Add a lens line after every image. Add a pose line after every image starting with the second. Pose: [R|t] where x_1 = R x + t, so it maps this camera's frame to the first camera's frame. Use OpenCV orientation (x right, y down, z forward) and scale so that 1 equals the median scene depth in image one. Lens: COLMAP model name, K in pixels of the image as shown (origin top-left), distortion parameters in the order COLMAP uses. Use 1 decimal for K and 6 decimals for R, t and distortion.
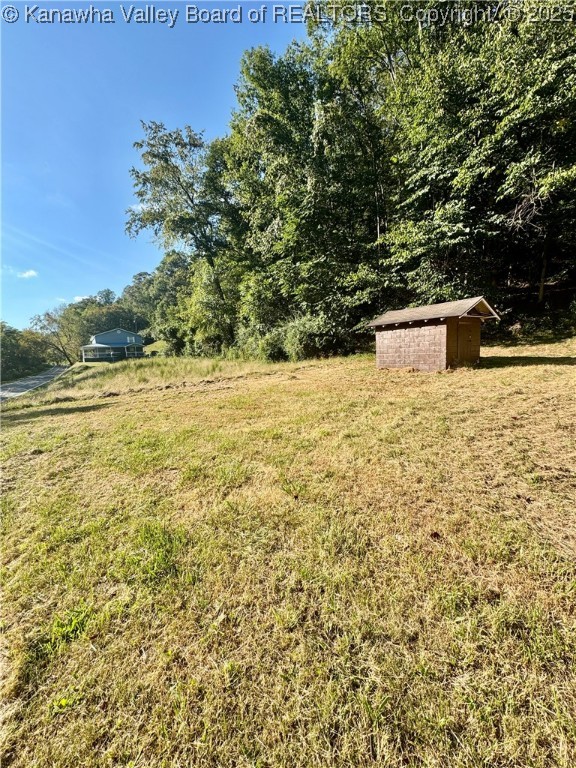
lens RADIAL K [[313.2, 0, 288.3], [0, 313.2, 384.5], [0, 0, 1]] dist [-0.011505, 0.000981]
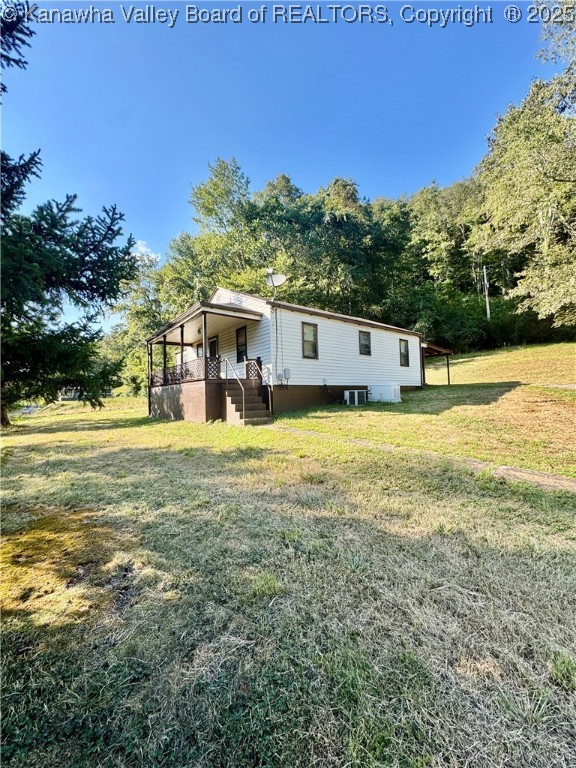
lens RADIAL K [[313.2, 0, 287.8], [0, 313.2, 384.1], [0, 0, 1]] dist [-0.011505, 0.000981]
pose [[0.997700, 0.016300, 0.065801, 0.171608], [-0.006736, 0.989696, -0.143023, 0.034080], [-0.067454, 0.142251, 0.987530, -0.308603]]
